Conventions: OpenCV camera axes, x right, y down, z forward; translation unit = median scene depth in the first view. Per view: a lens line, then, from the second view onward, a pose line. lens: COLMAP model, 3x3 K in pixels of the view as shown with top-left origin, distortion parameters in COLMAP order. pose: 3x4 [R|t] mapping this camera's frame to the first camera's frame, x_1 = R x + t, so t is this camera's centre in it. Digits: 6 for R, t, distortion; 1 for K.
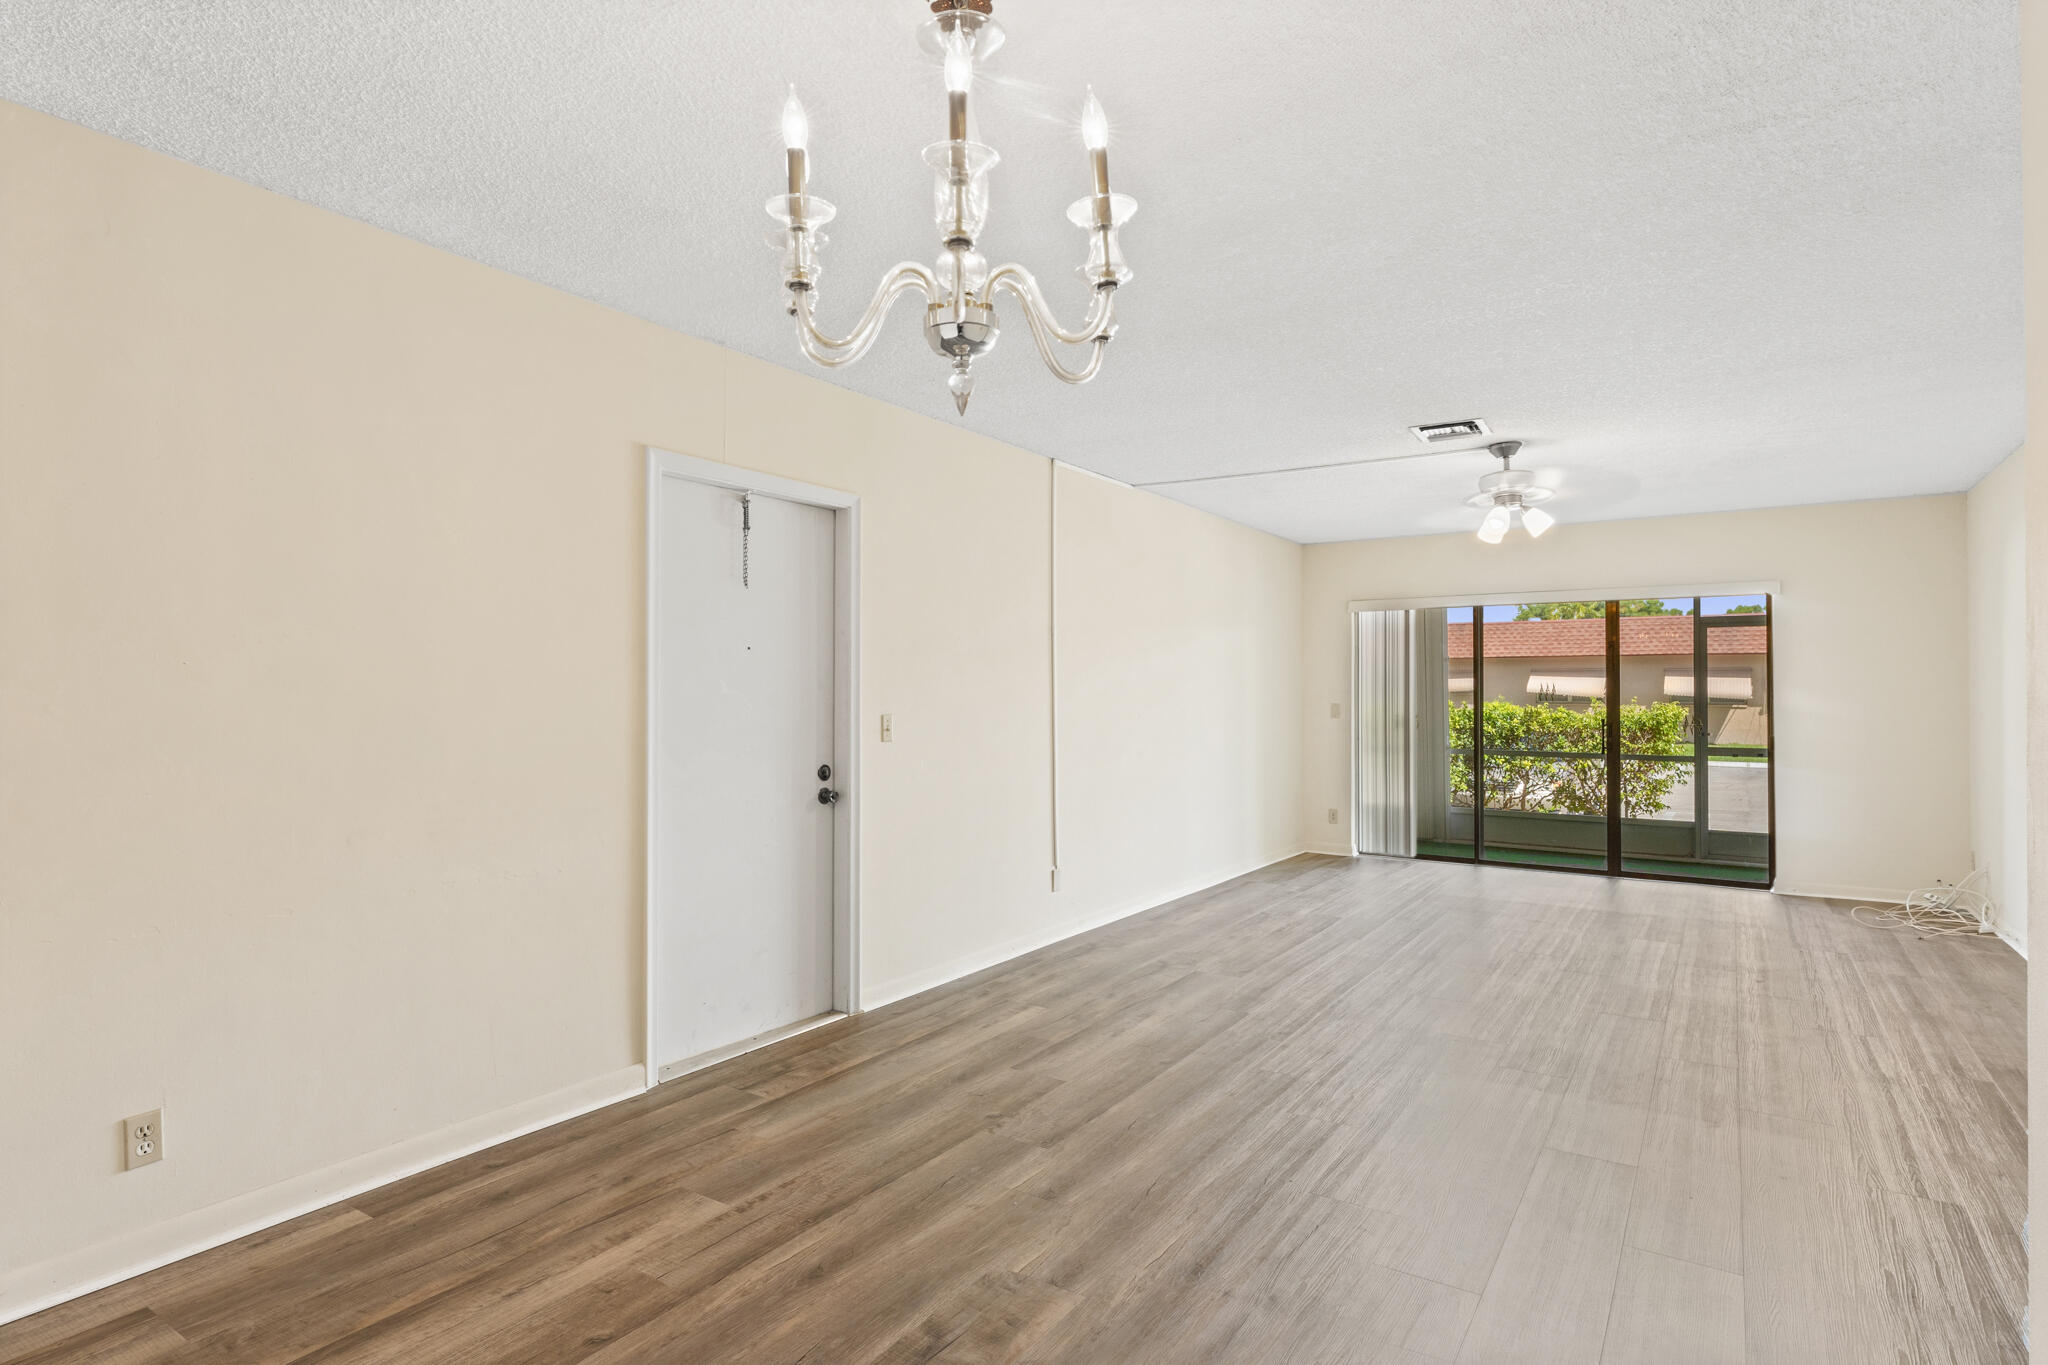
lens RADIAL K [[1074.2, 0, 1018.9], [0, 1074.2, 682.0], [0, 0, 1]] dist [0.002717, 0.000065]
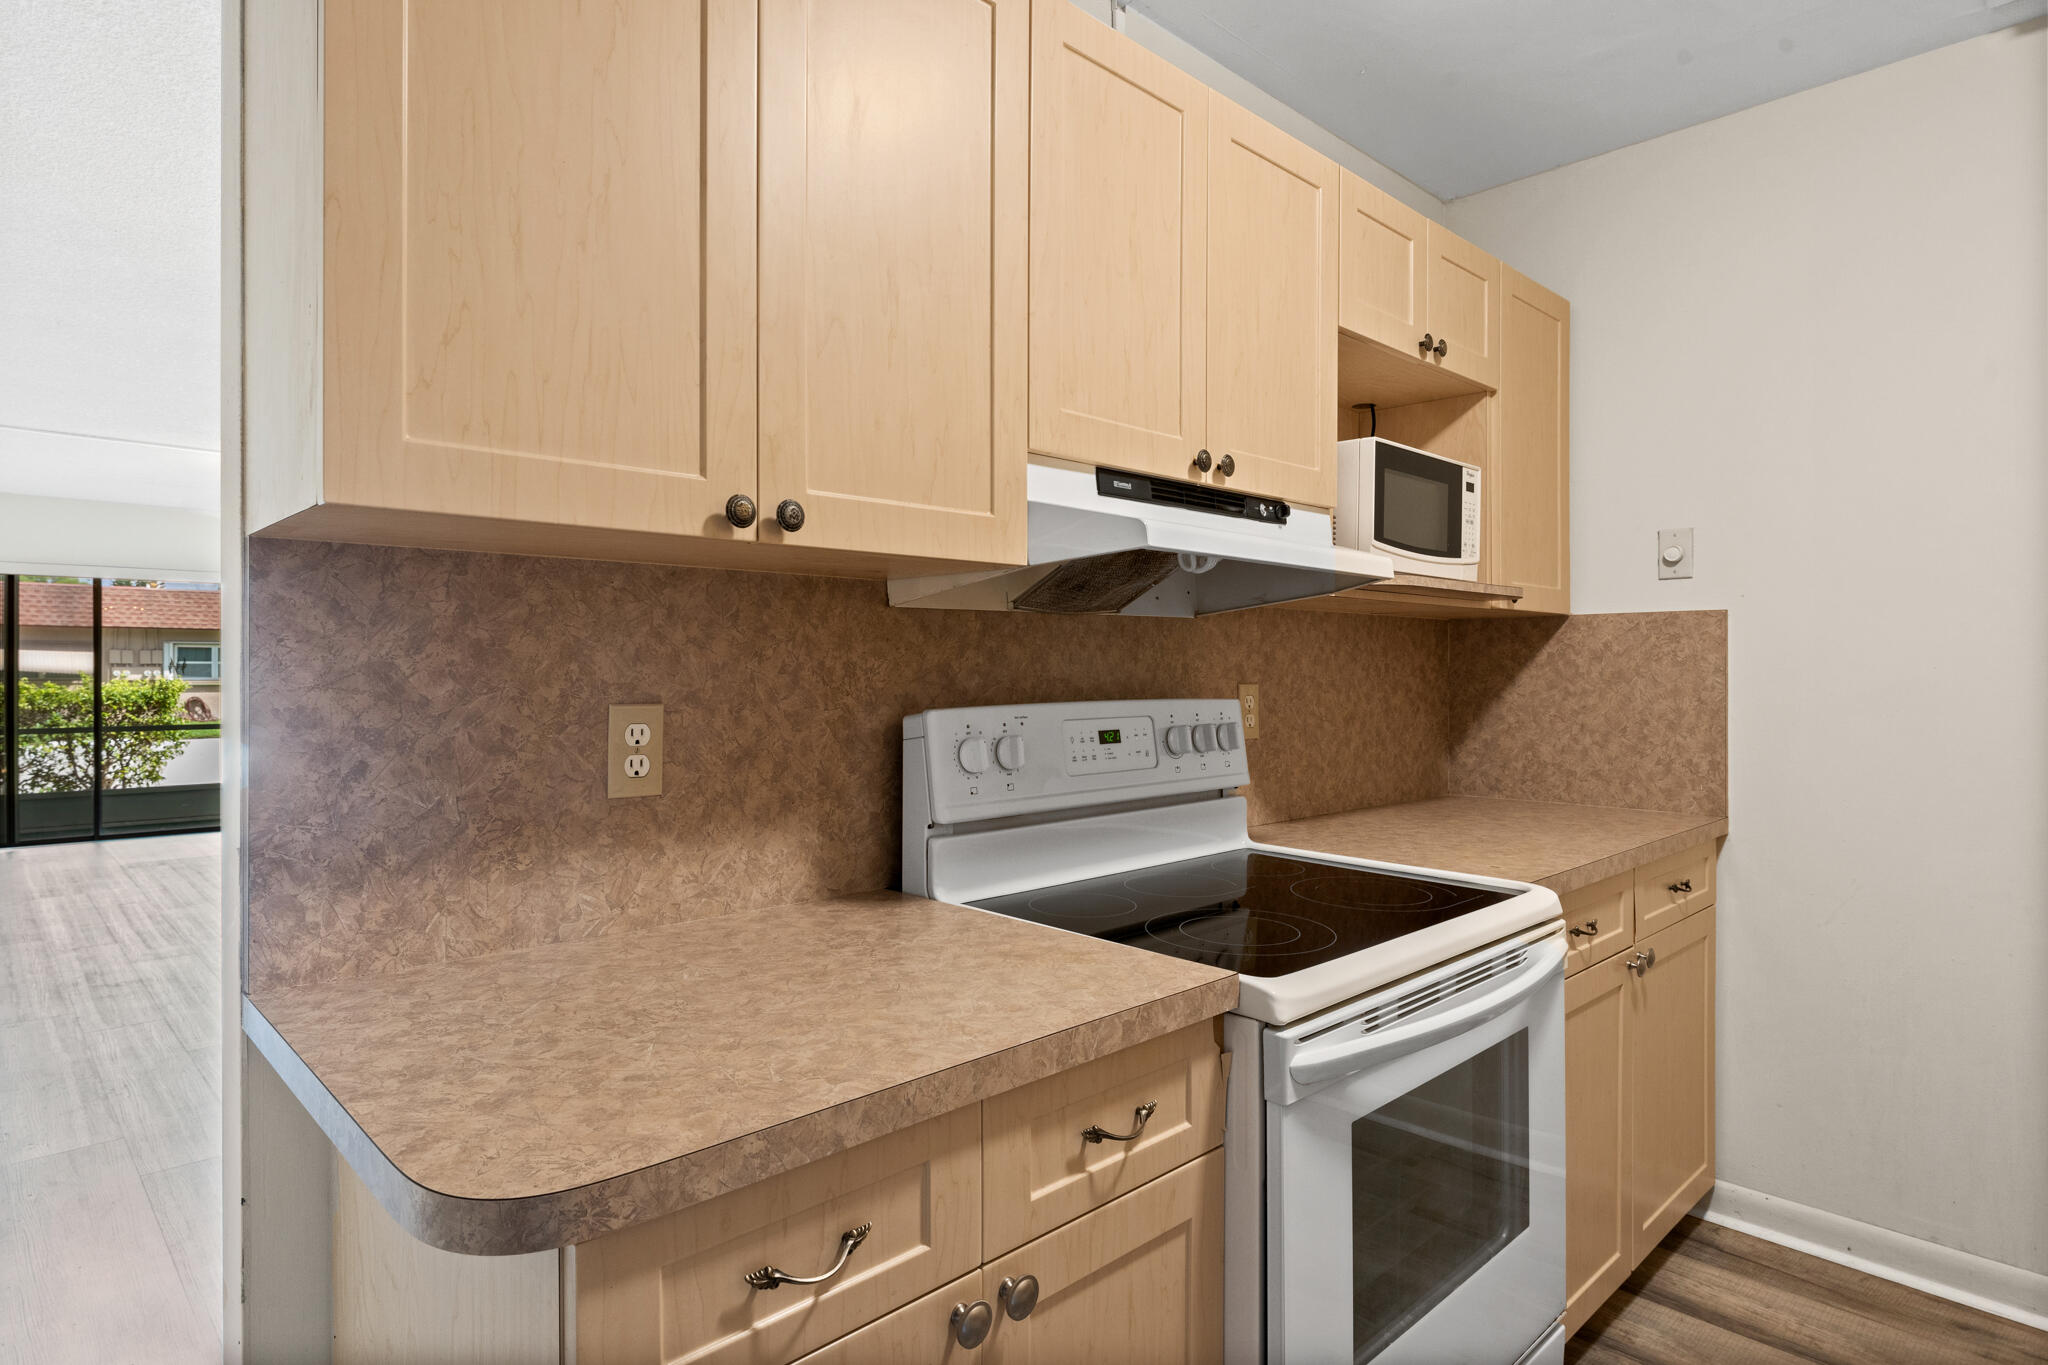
lens RADIAL K [[1099.3, 0, 1015.8], [0, 1099.3, 677.4], [0, 0, 1]] dist [0.001821, -0.000396]
pose [[0.210142, -0.008579, 0.977633, -0.592918], [-0.009798, 0.999893, 0.010880, 0.001189], [-0.977622, -0.011865, 0.210036, -0.049217]]
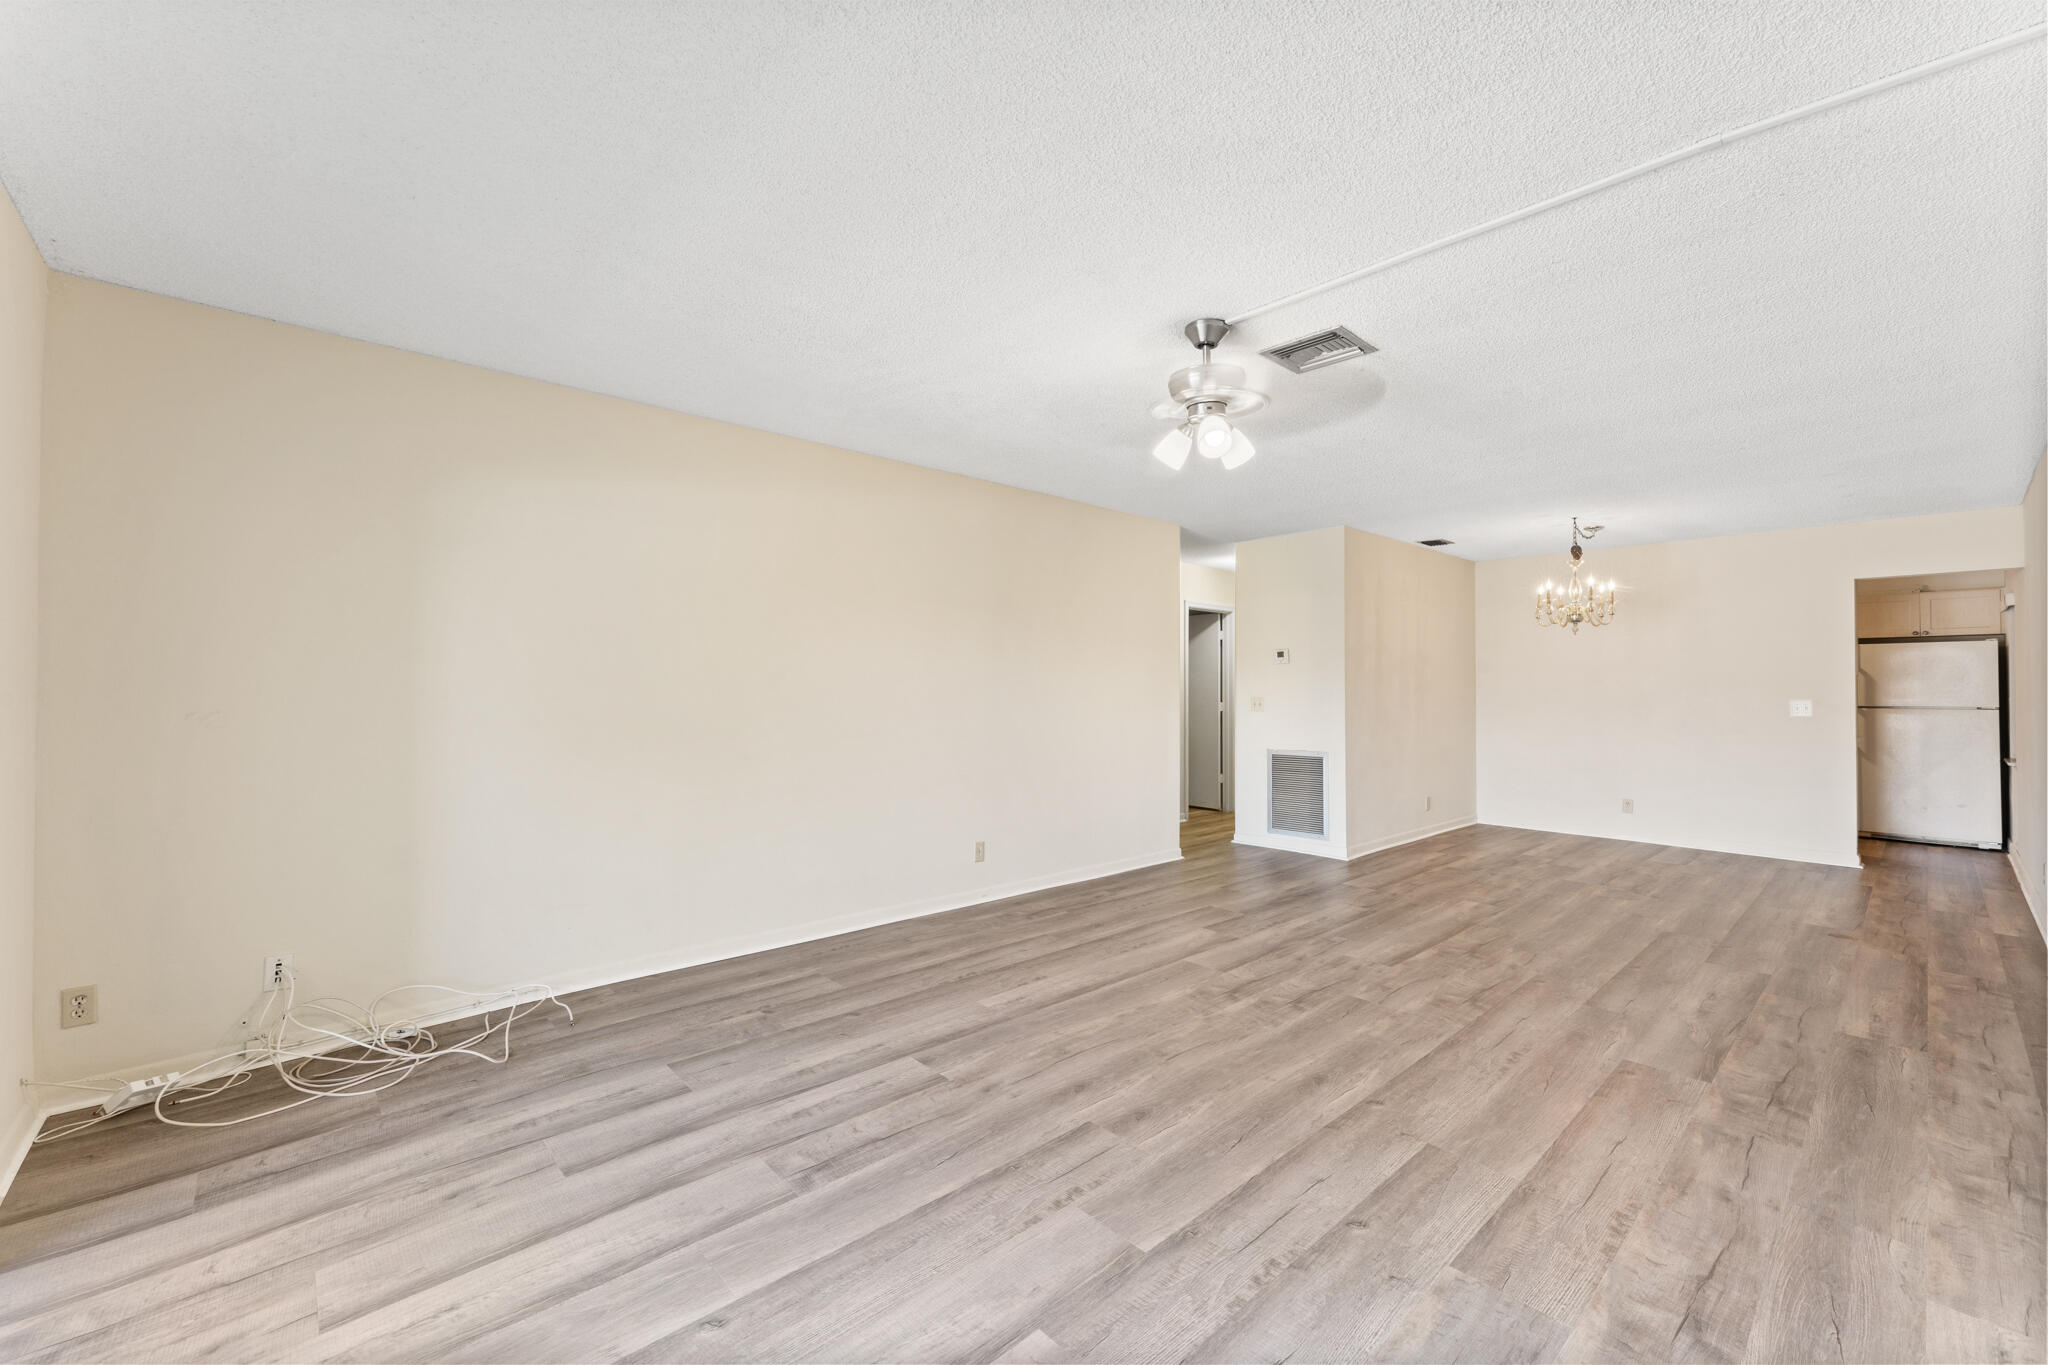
lens RADIAL K [[828.4, 0, 1010.4], [0, 828.4, 684.6], [0, 0, 1]] dist [0.002559, -0.000236]
pose [[-0.968307, -0.003356, 0.249739, 0.449076], [-0.007655, 0.999839, -0.016242, 0.022412], [-0.249644, -0.017639, -0.968177, 1.567697]]
